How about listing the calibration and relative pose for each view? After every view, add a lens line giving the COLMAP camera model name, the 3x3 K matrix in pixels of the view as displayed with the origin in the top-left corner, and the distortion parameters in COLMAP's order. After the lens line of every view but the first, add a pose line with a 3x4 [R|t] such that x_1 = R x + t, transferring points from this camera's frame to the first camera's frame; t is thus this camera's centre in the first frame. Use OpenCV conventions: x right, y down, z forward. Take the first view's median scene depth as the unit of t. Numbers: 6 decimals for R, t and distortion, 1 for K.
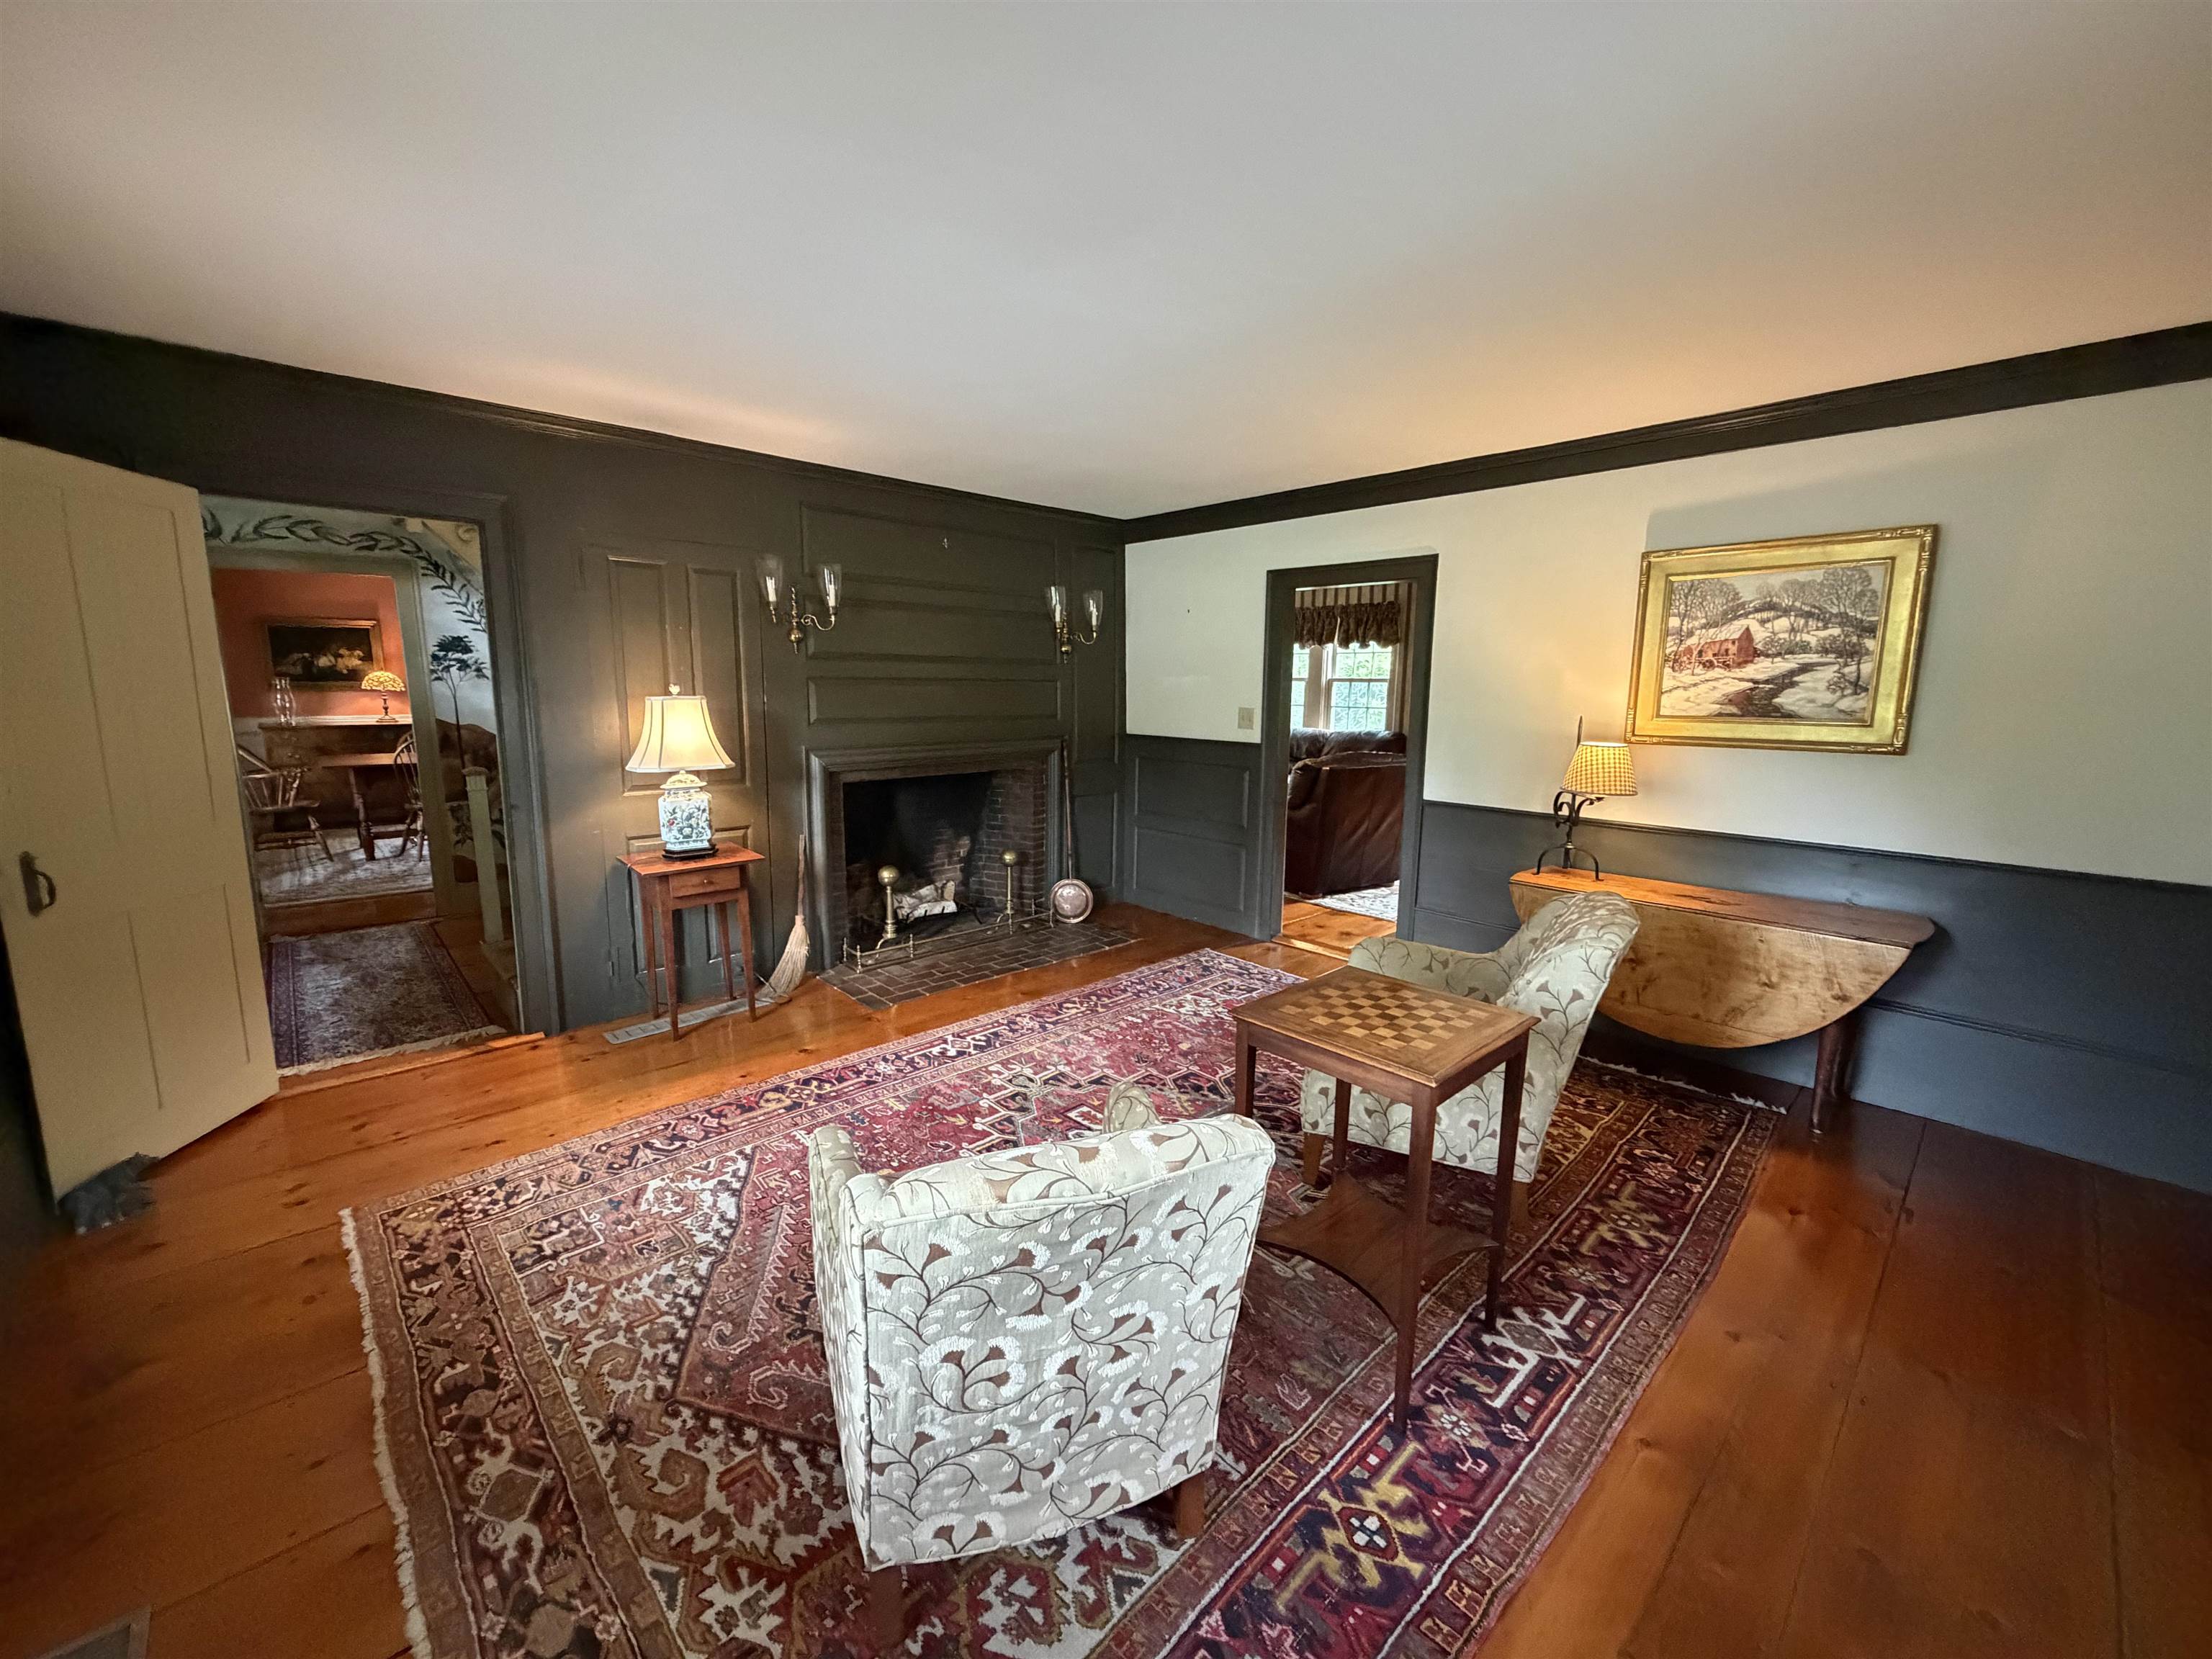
lens RADIAL K [[887.1, 0, 1104.9], [0, 887.1, 832.3], [0, 0, 1]] dist [0.000003, -0.000257]
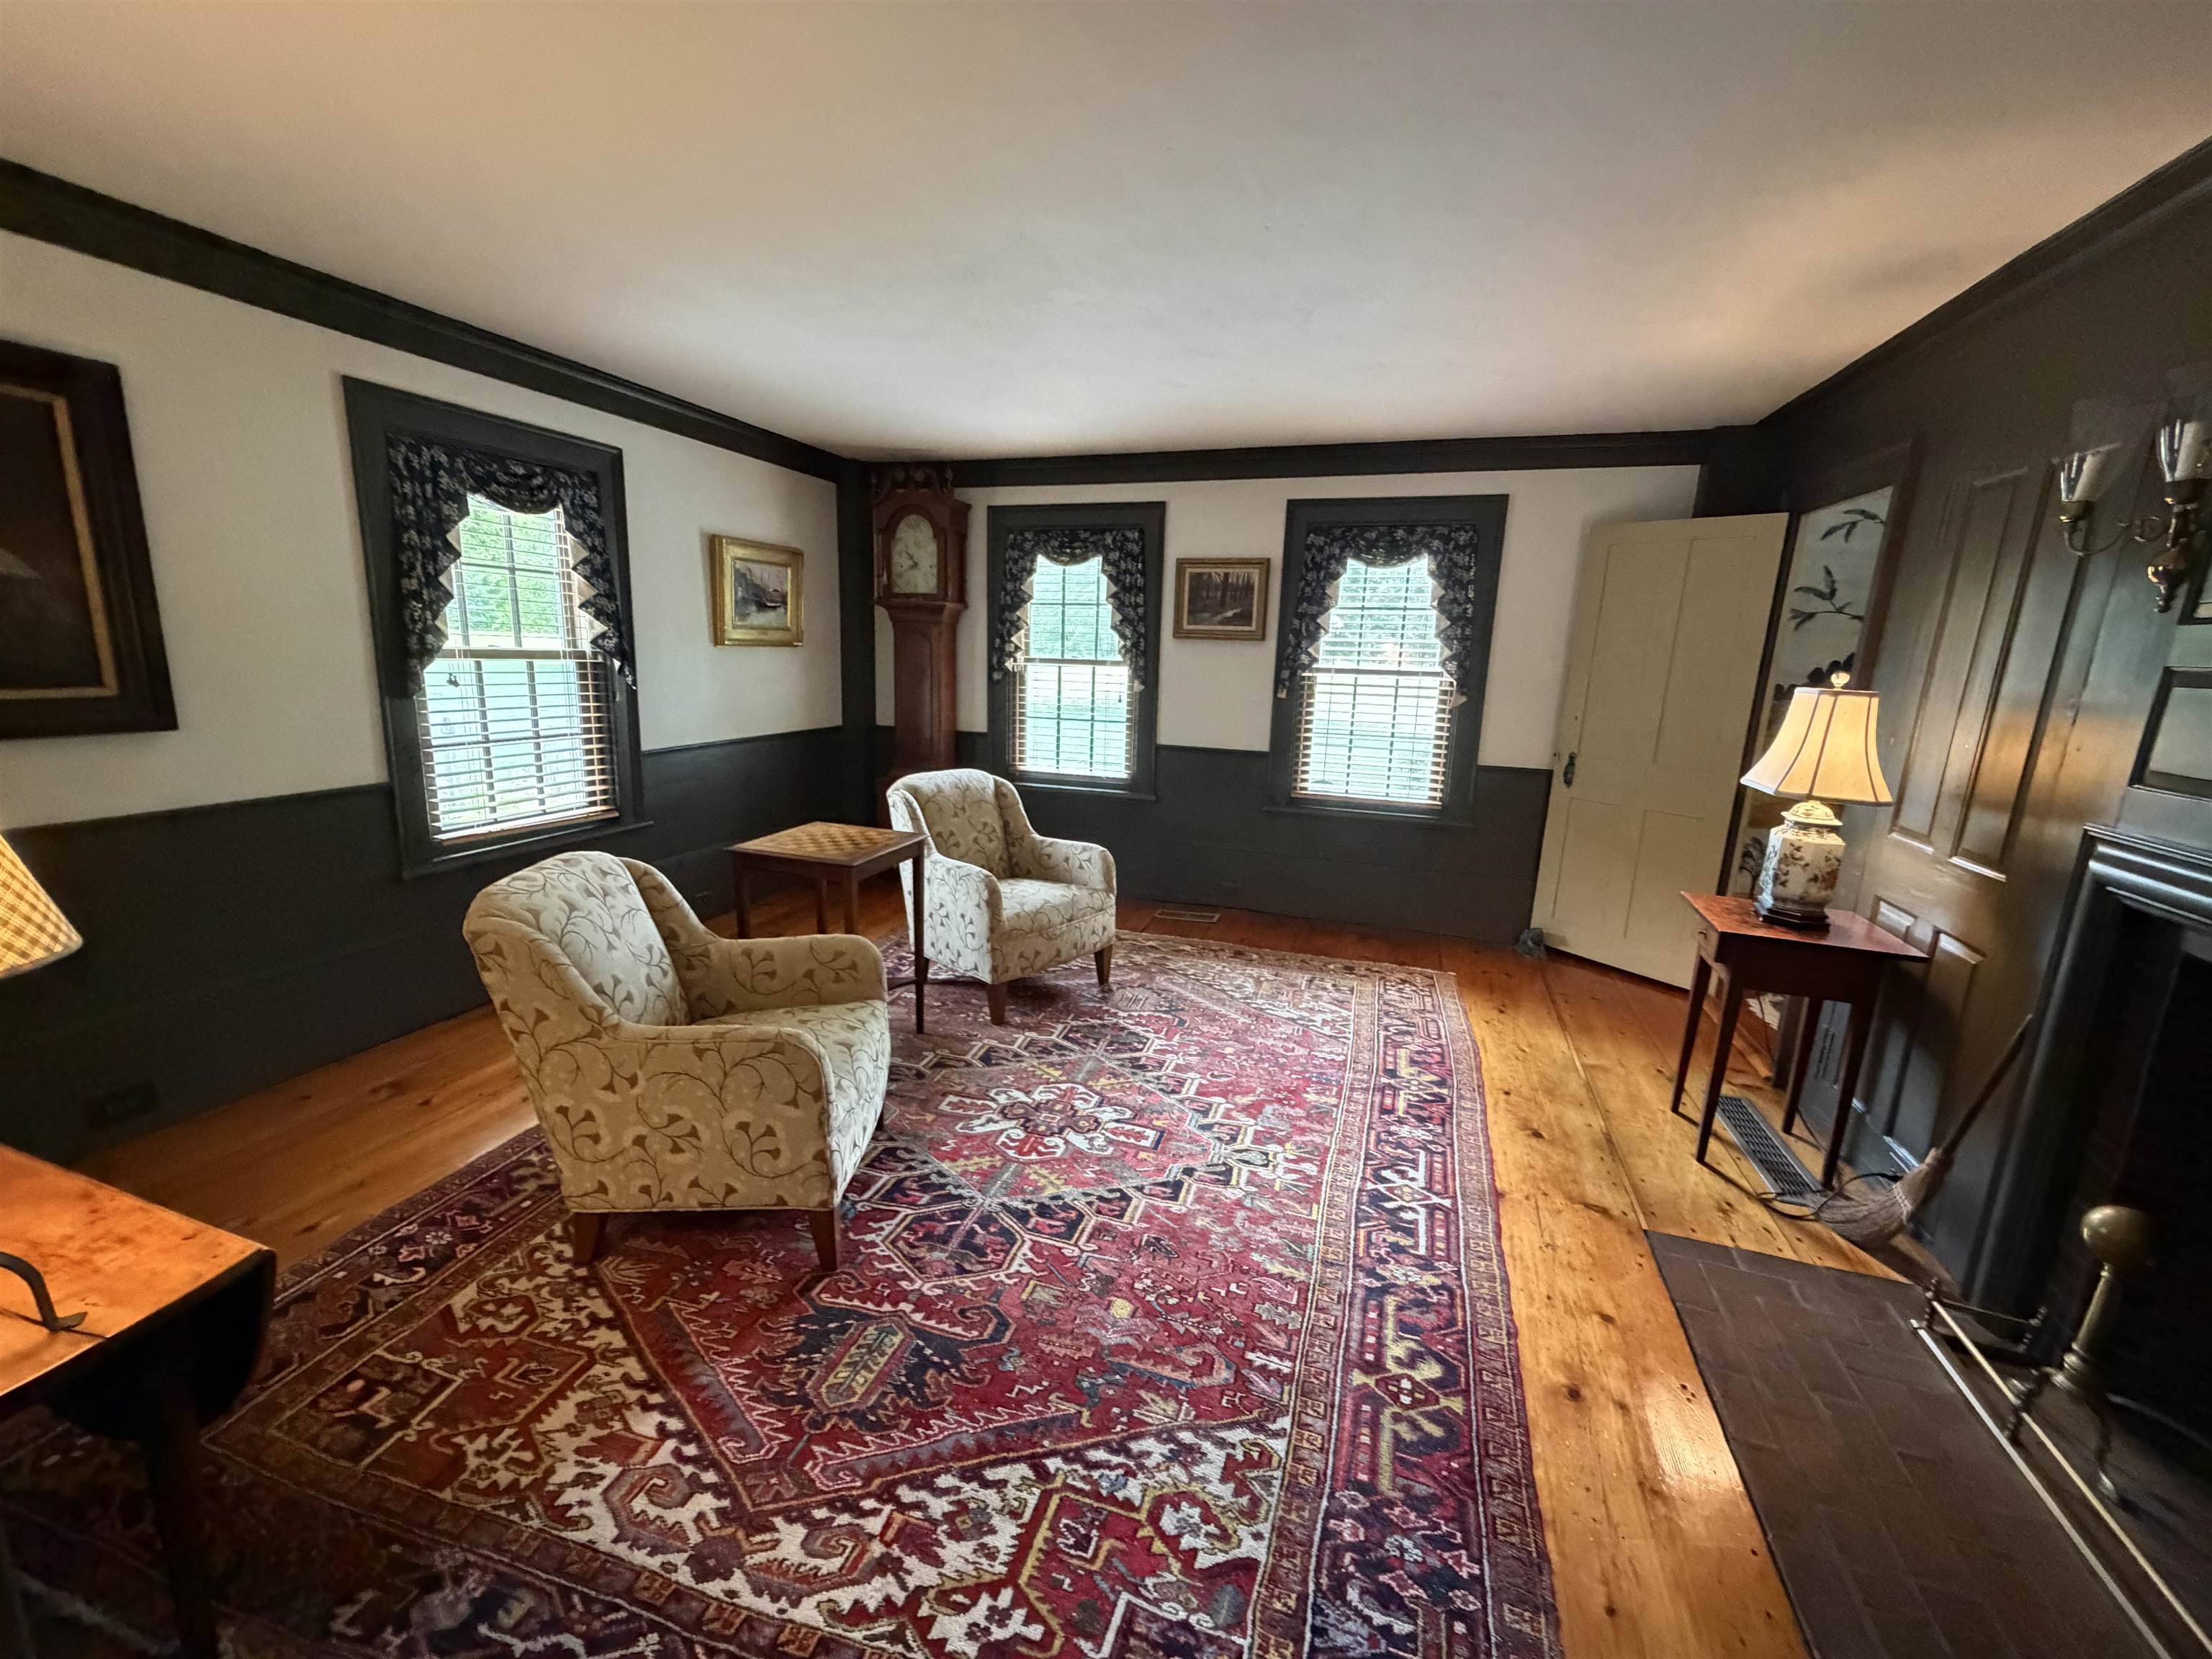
lens RADIAL K [[887.1, 0, 1102.9], [0, 887.1, 826.1], [0, 0, 1]] dist [0.000003, -0.000257]
pose [[-0.879239, 0.059301, -0.472675, 0.400356], [-0.121125, 0.931784, 0.342210, -0.260732], [0.460724, 0.358137, -0.812078, 1.566735]]
